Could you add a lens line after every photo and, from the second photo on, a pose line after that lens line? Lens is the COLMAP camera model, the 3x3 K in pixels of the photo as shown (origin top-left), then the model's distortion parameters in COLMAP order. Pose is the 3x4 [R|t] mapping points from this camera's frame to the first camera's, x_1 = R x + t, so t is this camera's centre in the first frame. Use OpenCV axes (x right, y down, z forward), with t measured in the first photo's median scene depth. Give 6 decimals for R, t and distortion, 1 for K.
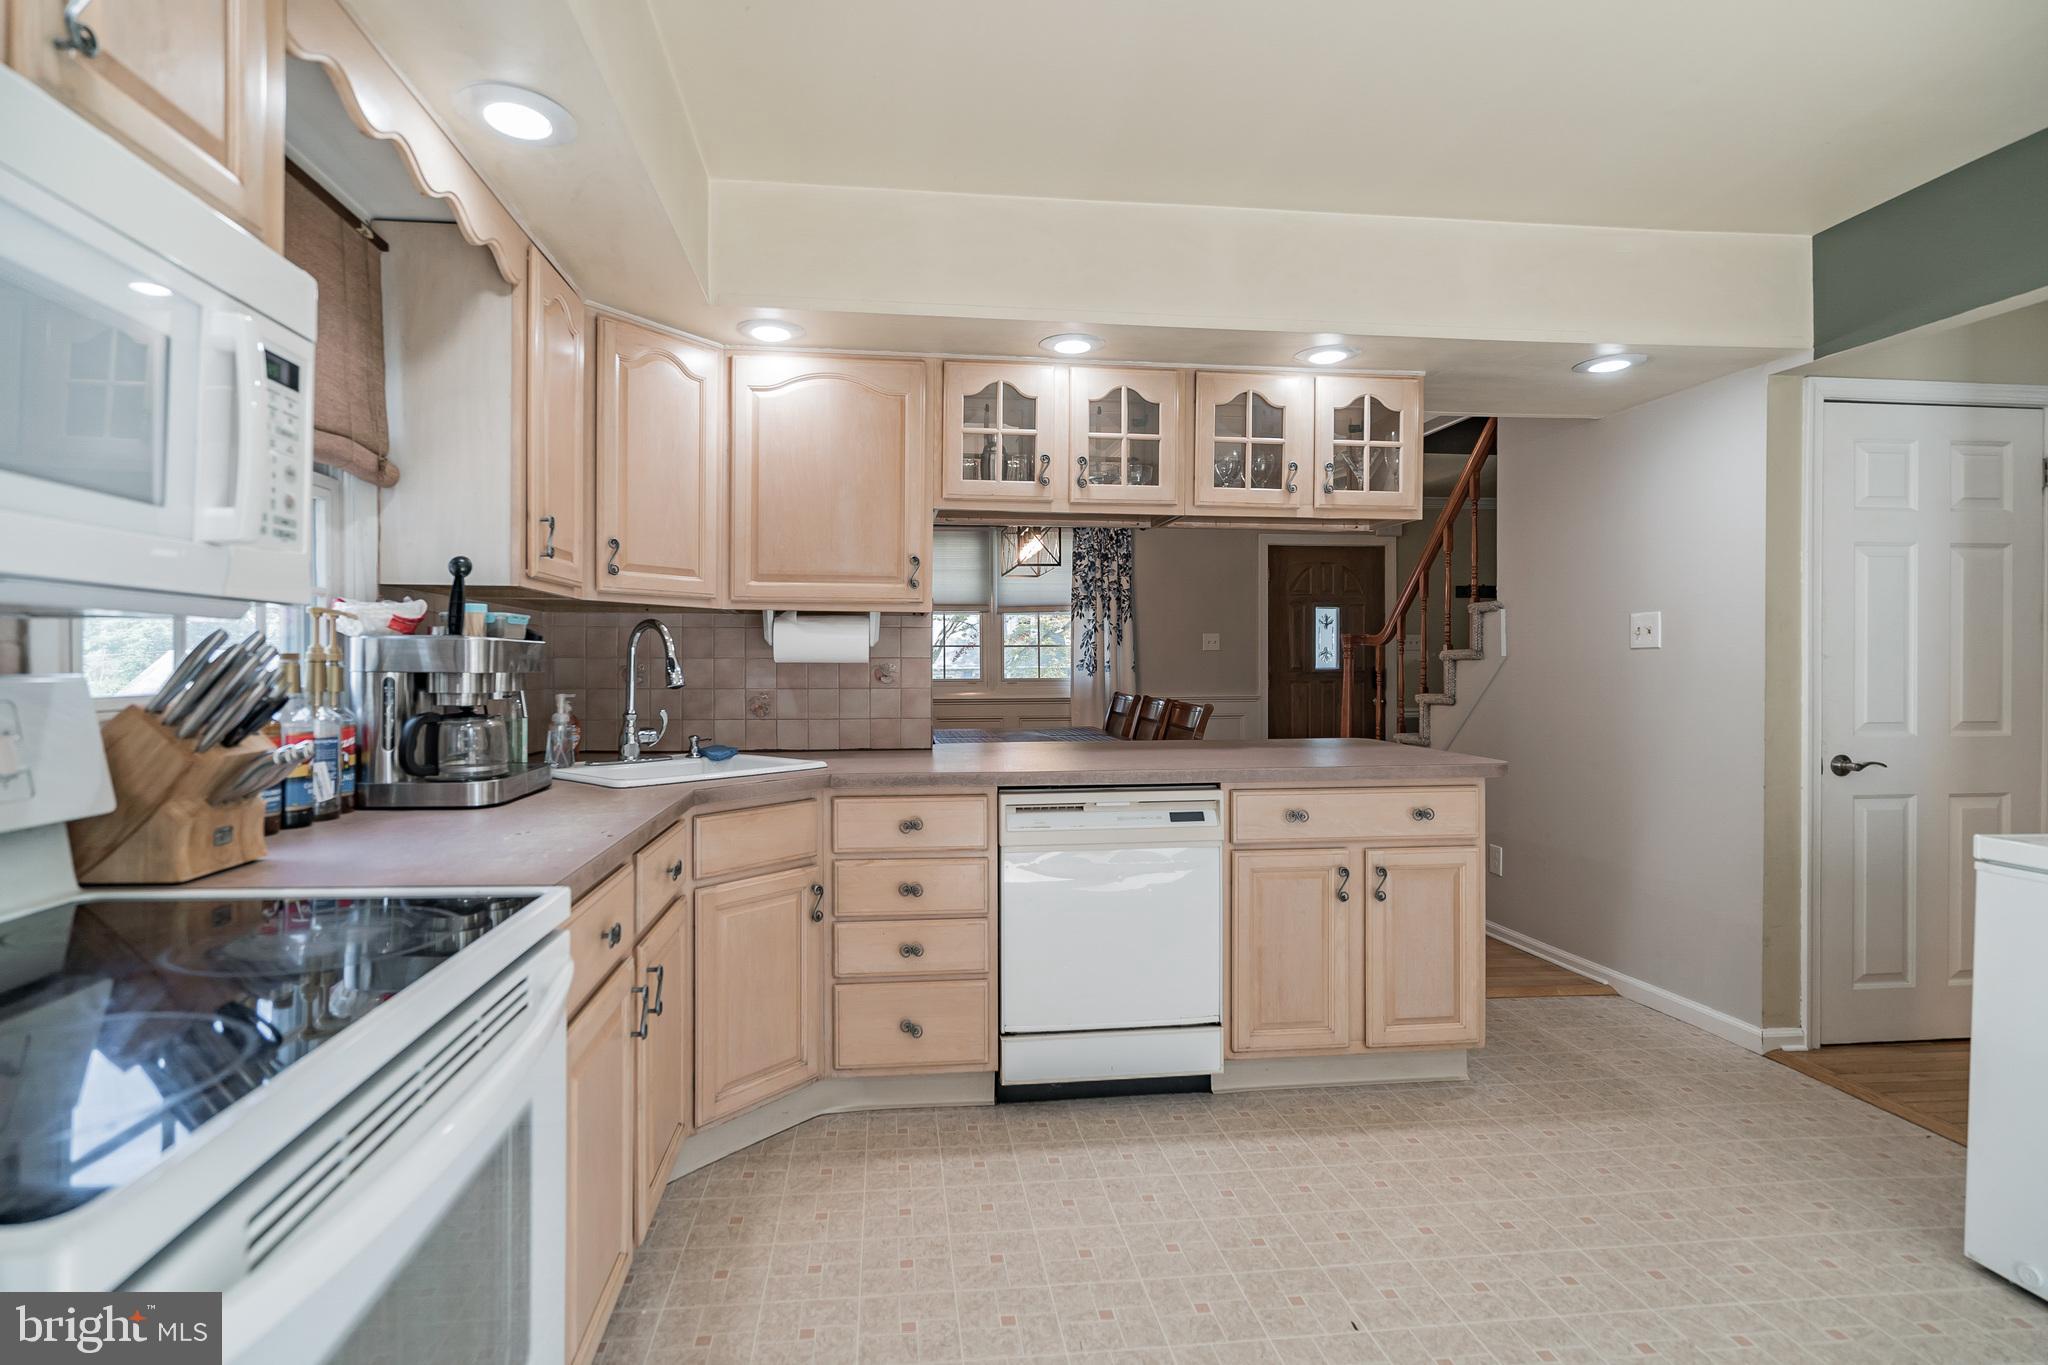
lens RADIAL K [[966.3, 0, 1012.8], [0, 966.3, 673.2], [0, 0, 1]] dist [-0.002170, 0.002776]
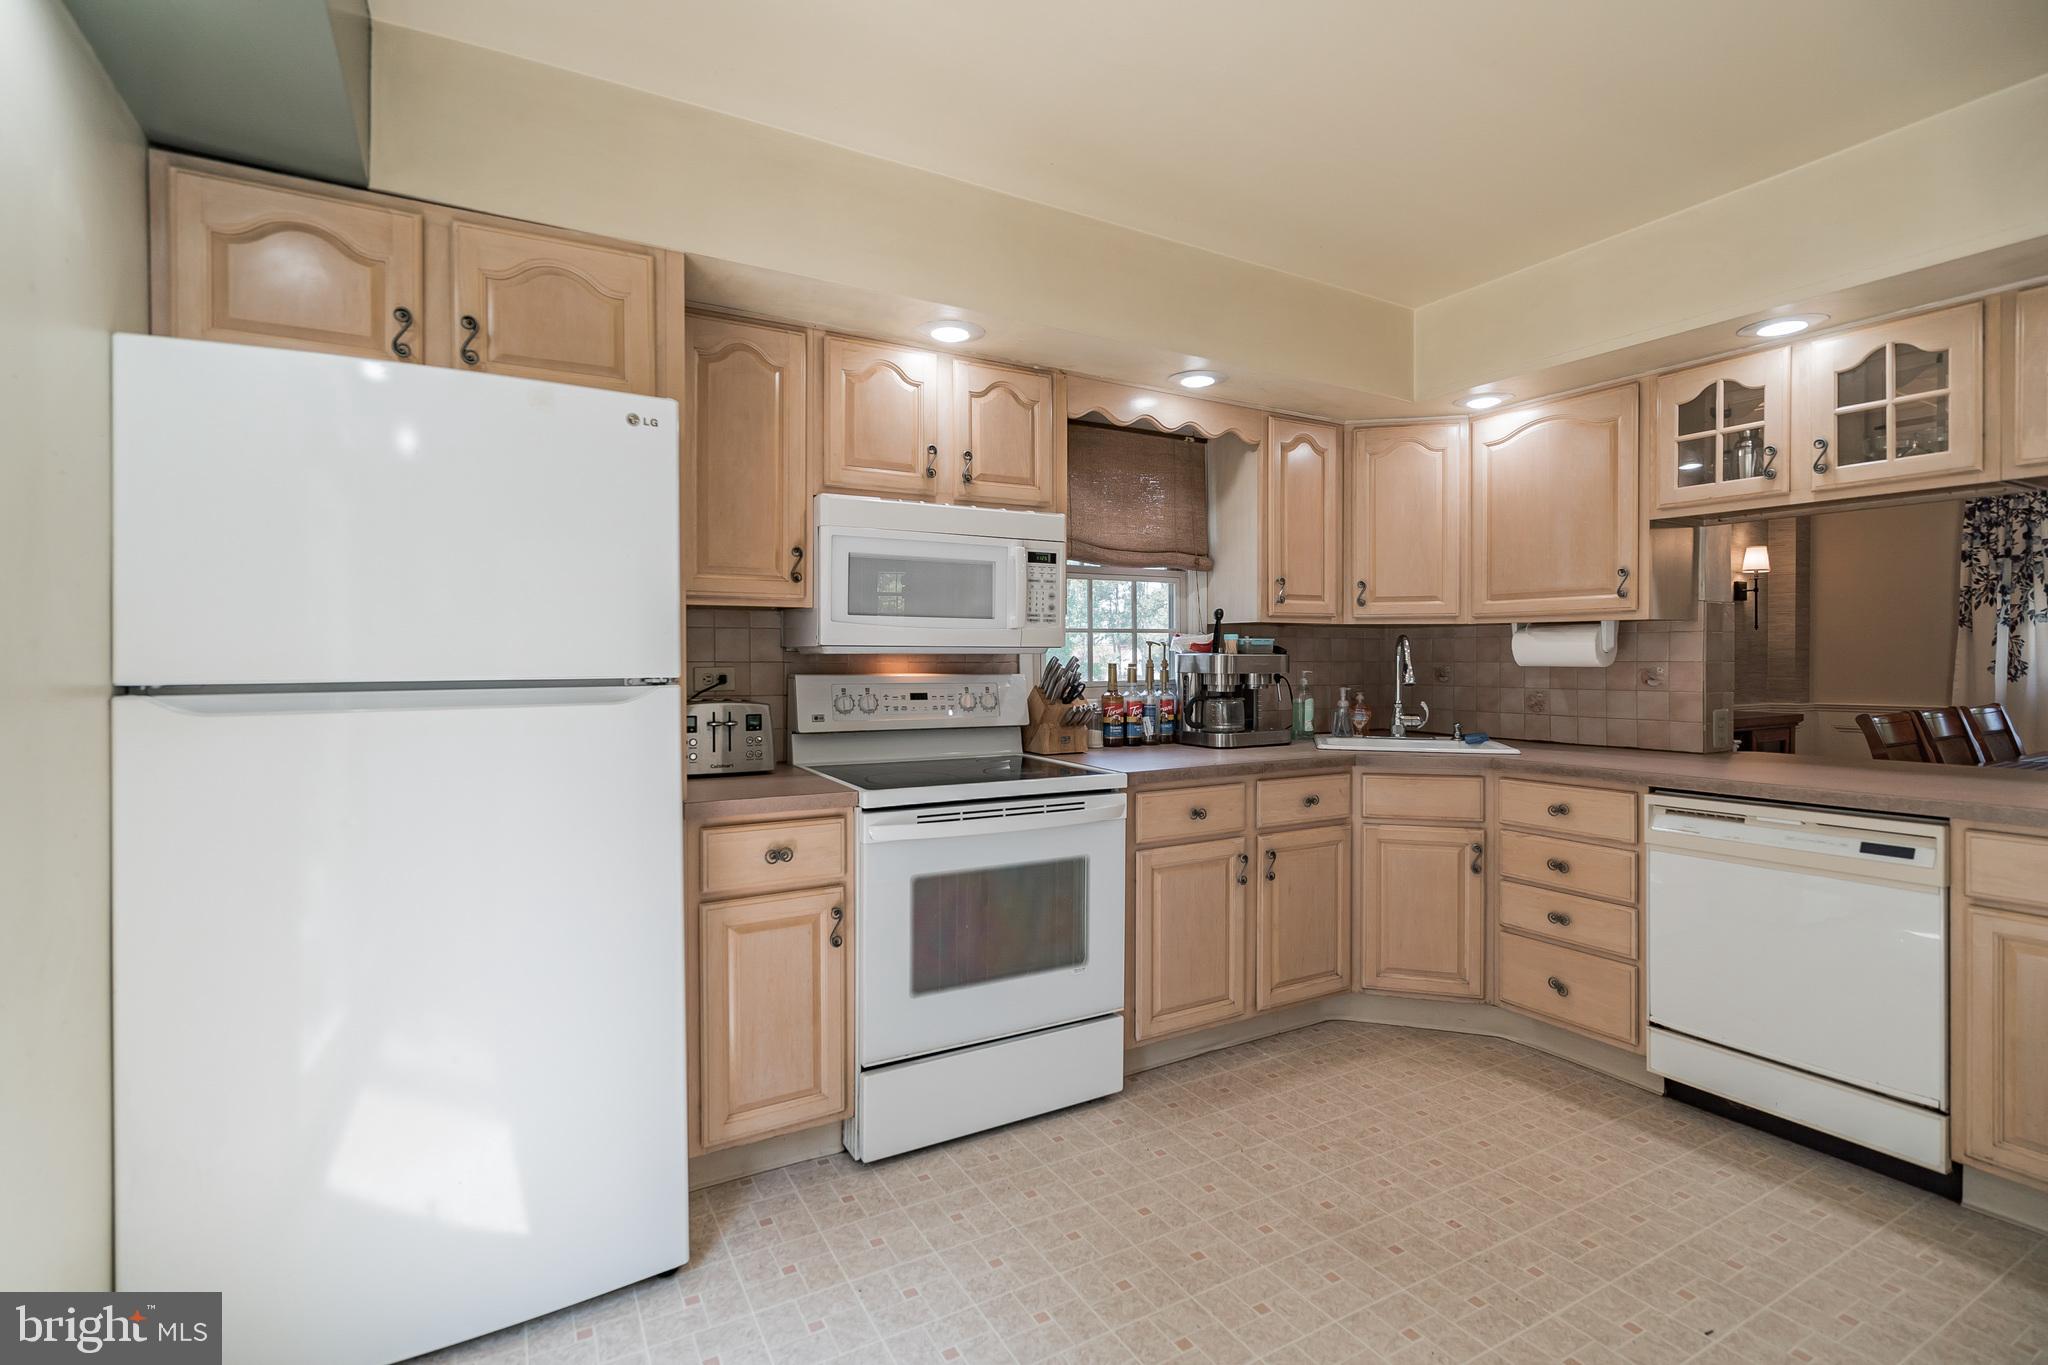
lens RADIAL K [[966.3, 0, 1026.9], [0, 966.3, 670.7], [0, 0, 1]] dist [-0.002170, 0.002776]
pose [[0.402732, 0.010016, -0.915263, 0.680278], [-0.006491, 0.999946, 0.008087, -0.012696], [0.915295, 0.002685, 0.402776, -0.041232]]
